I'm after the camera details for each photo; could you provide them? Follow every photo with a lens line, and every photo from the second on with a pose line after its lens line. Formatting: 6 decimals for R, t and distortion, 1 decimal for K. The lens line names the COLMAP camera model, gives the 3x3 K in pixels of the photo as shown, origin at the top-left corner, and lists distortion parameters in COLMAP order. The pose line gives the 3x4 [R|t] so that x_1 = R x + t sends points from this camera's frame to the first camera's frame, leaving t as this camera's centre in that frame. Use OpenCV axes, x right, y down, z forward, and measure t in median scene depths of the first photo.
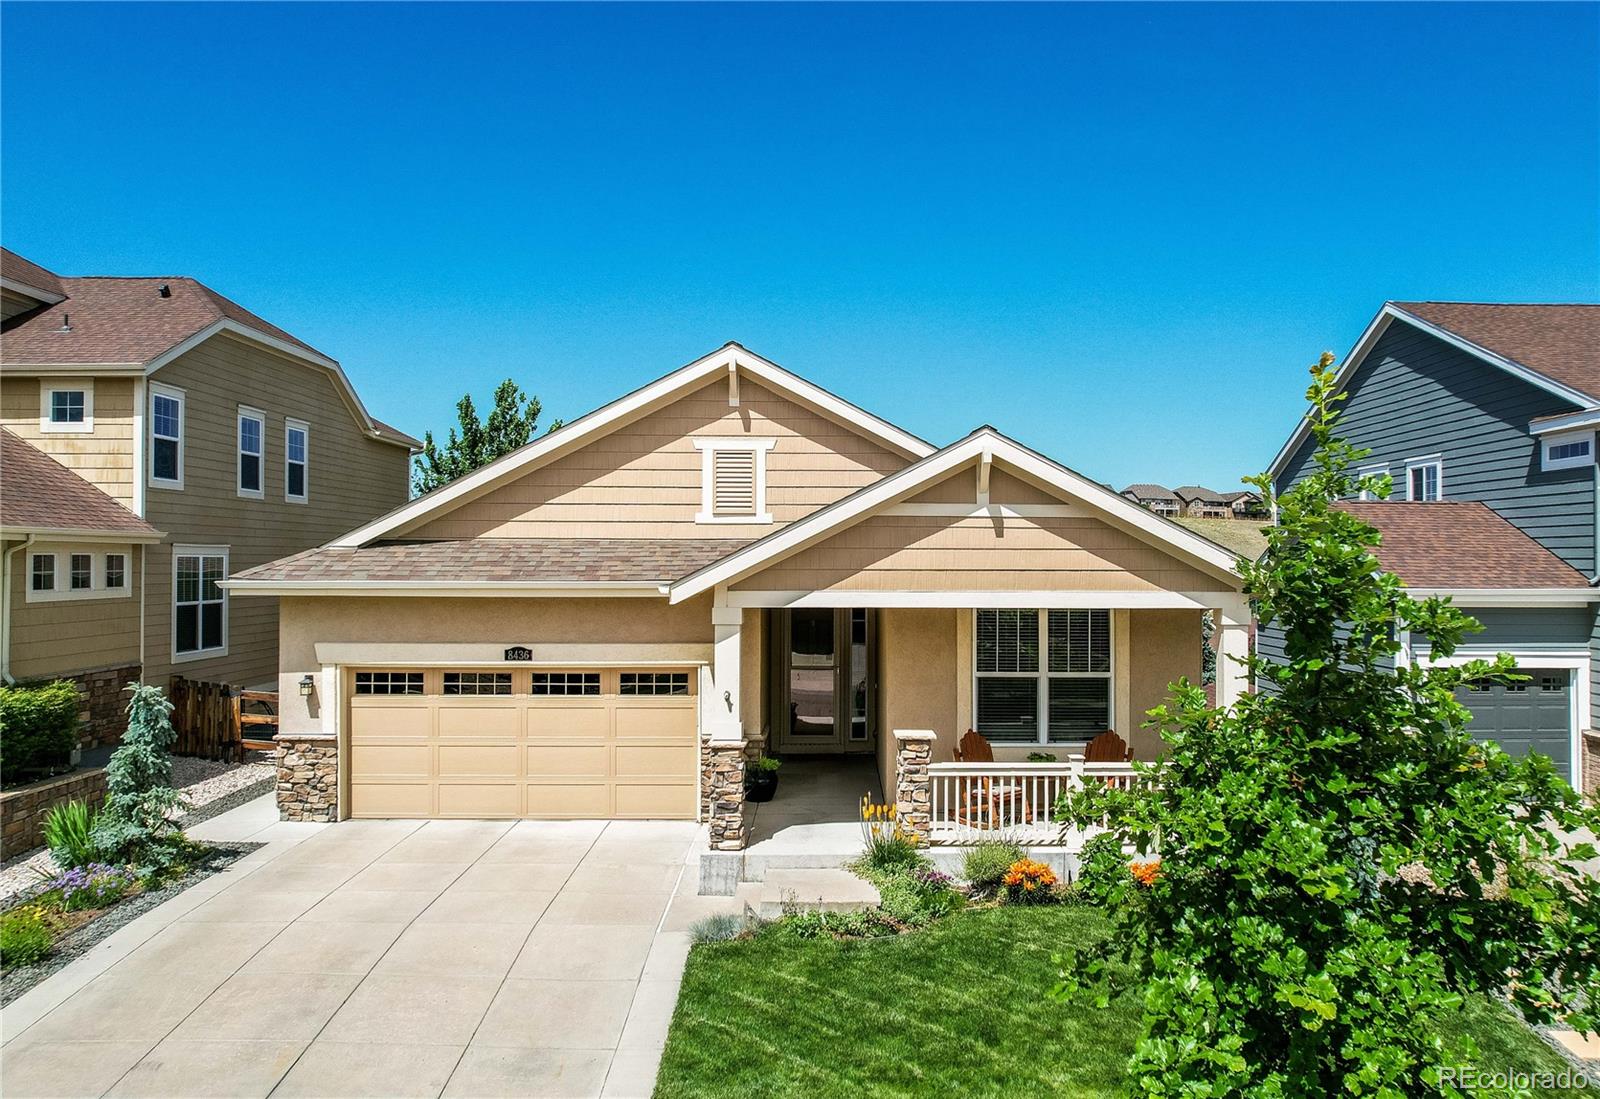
lens RADIAL K [[1247.4, 0, 800.0], [0, 1247.4, 549.5], [0, 0, 1]] dist [-0.040696, 0.002546]
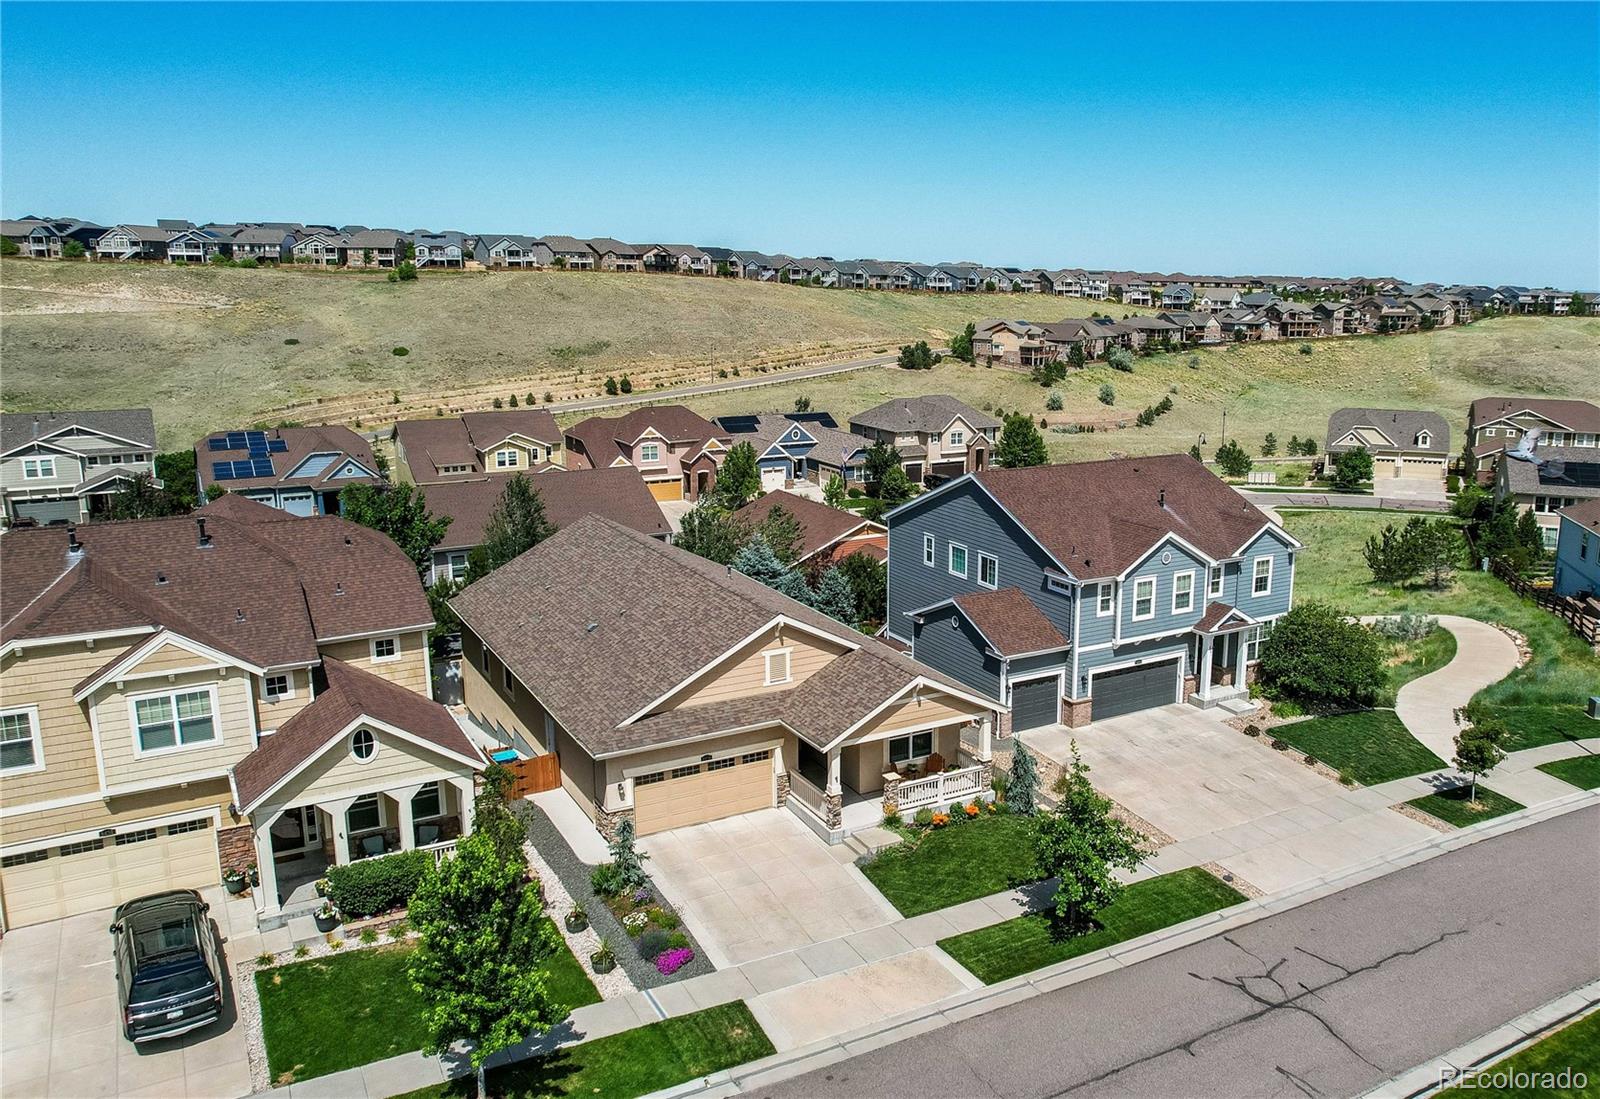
lens RADIAL K [[1301.4, 0, 827.0], [0, 1301.4, 549.8], [0, 0, 1]] dist [-0.044230, 0.041303]
pose [[0.879741, -0.115562, 0.461195, -0.939153], [0.014191, 0.975962, 0.217478, -0.699504], [-0.475241, -0.184779, 0.860234, -0.963126]]
